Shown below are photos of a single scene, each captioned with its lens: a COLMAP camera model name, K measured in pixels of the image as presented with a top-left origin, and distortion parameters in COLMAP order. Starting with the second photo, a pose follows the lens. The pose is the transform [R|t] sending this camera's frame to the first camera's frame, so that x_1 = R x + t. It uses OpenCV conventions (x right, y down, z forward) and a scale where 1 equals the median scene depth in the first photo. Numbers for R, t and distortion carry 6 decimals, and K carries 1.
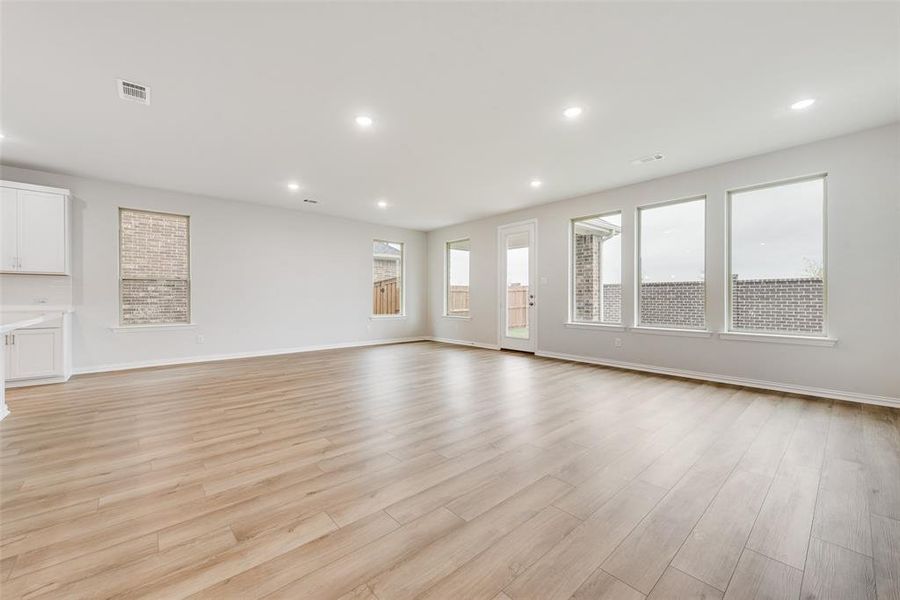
lens RADIAL K [[355.2, 0, 449.4], [0, 355.2, 299.7], [0, 0, 1]] dist [-0.001298, -0.000333]
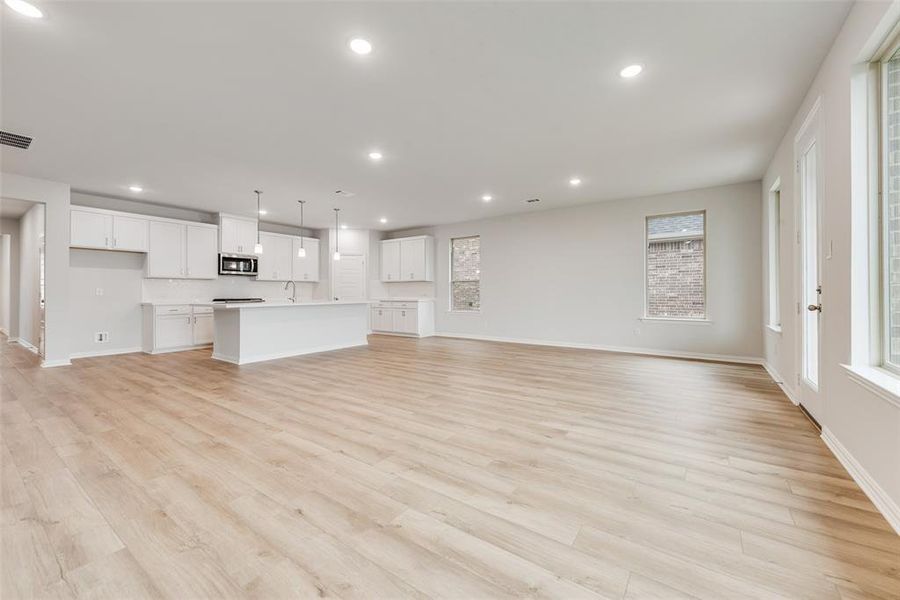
lens RADIAL K [[355.2, 0, 444.1], [0, 355.2, 295.8], [0, 0, 1]] dist [-0.001298, -0.000333]
pose [[0.203920, 0.003078, -0.978983, 0.331205], [-0.005619, 0.999982, 0.001974, 0.000290], [0.978971, 0.005099, 0.203933, 0.311311]]
